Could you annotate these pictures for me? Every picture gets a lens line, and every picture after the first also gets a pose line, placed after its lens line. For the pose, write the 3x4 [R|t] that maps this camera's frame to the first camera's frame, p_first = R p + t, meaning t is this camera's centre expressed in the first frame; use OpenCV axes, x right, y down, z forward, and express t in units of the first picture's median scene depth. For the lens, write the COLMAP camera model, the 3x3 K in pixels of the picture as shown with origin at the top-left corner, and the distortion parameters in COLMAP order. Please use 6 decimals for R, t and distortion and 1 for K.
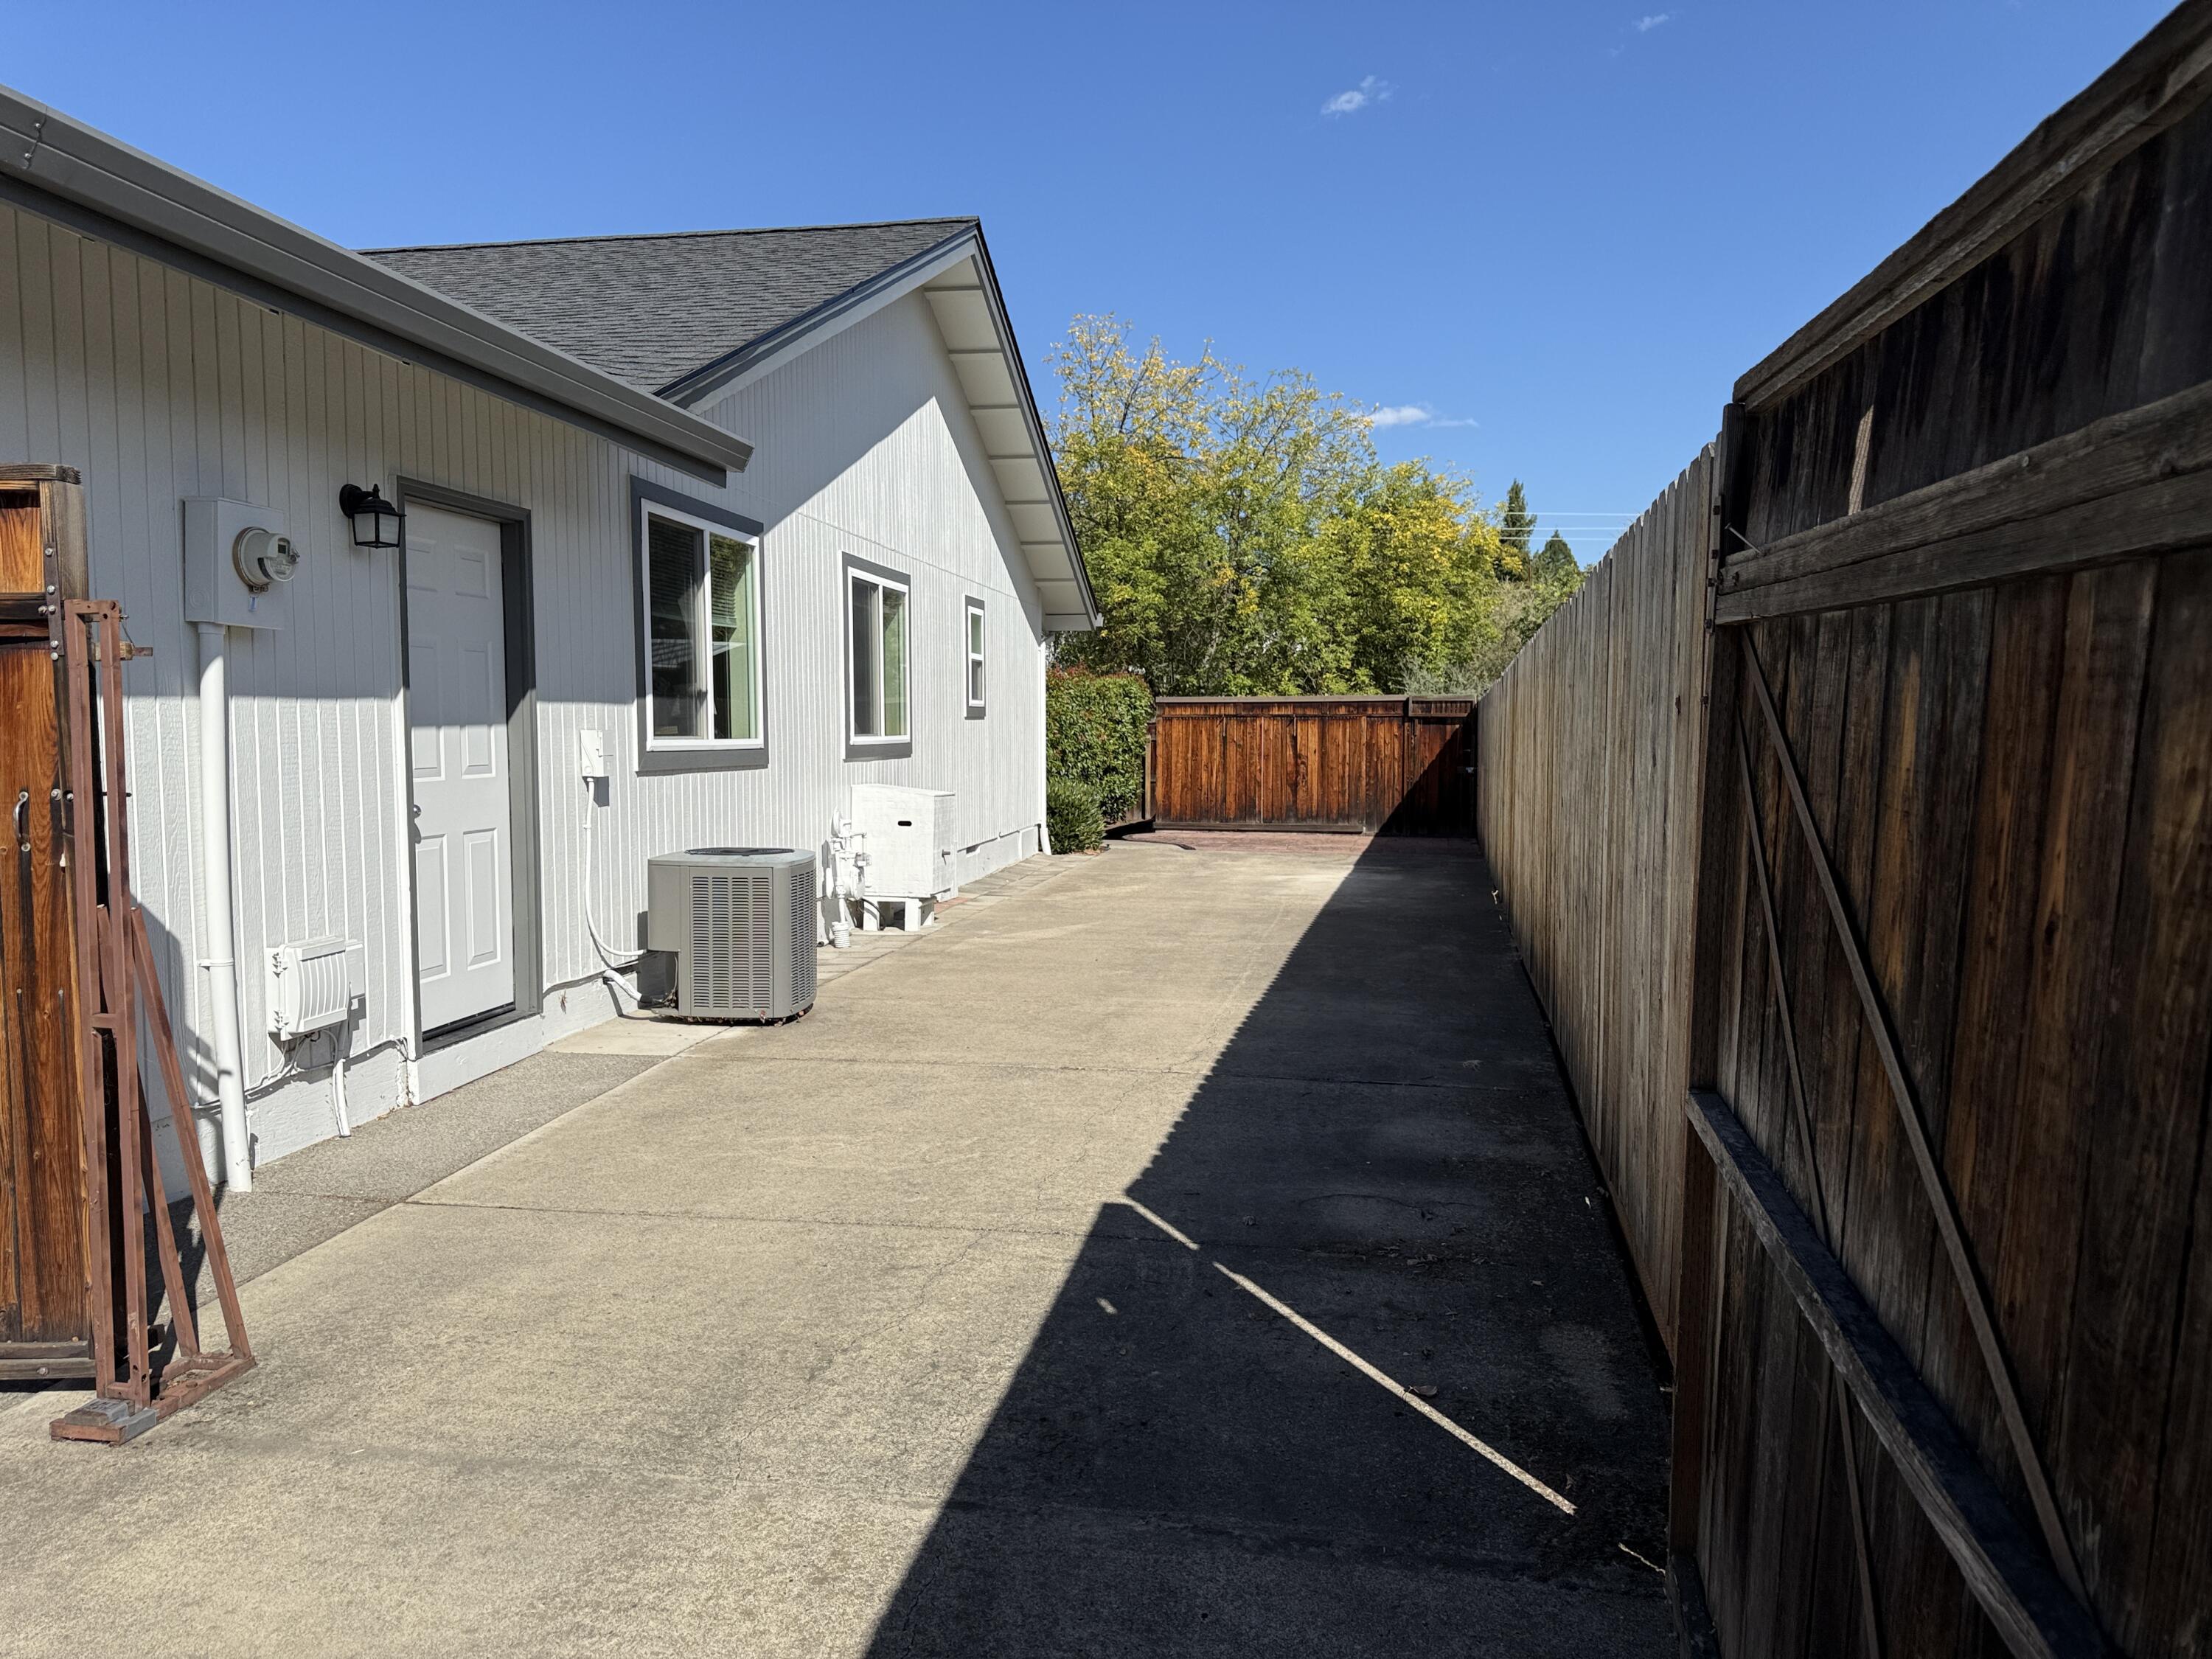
lens RADIAL K [[1533.0, 0, 1099.2], [0, 1533.0, 848.2], [0, 0, 1]] dist [0.047066, -0.056487]
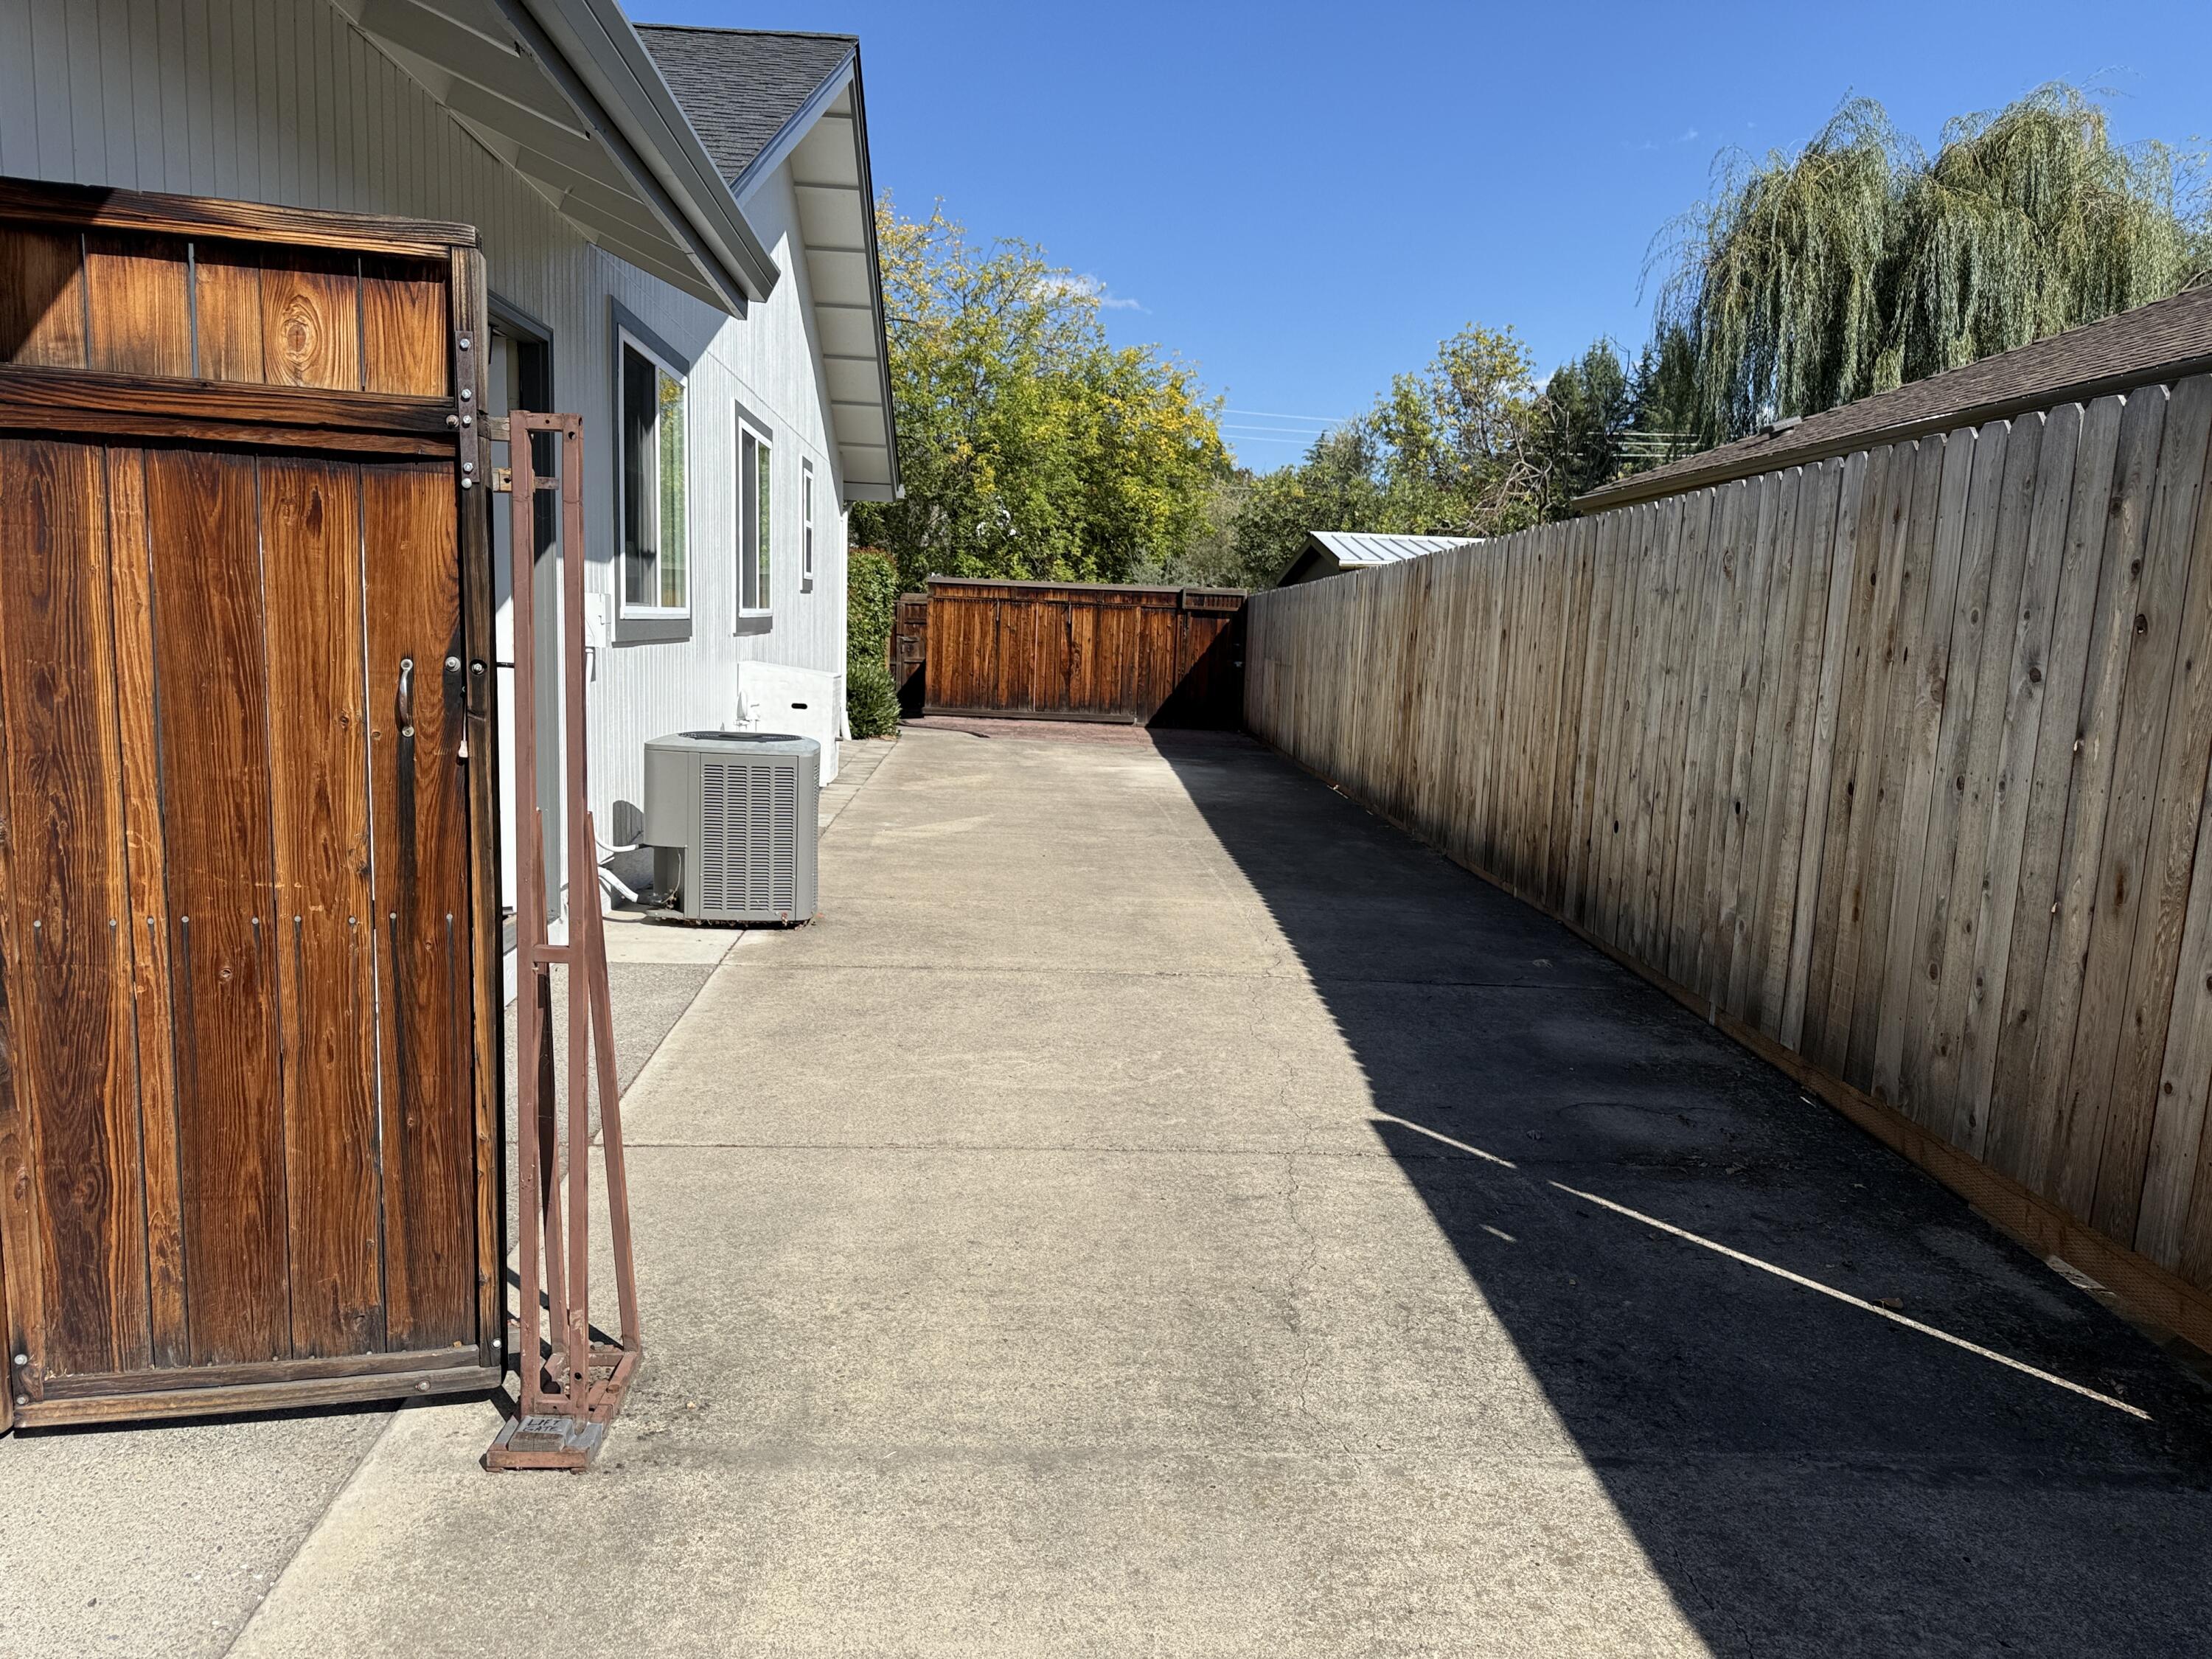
lens RADIAL K [[1527.3, 0, 1108.8], [0, 1527.3, 856.0], [0, 0, 1]] dist [0.106211, -0.220752]
pose [[0.973162, 0.004411, 0.230080, -0.266573], [-0.022867, 0.996721, 0.077612, -0.003253], [-0.228983, -0.080790, 0.970072, 0.083012]]
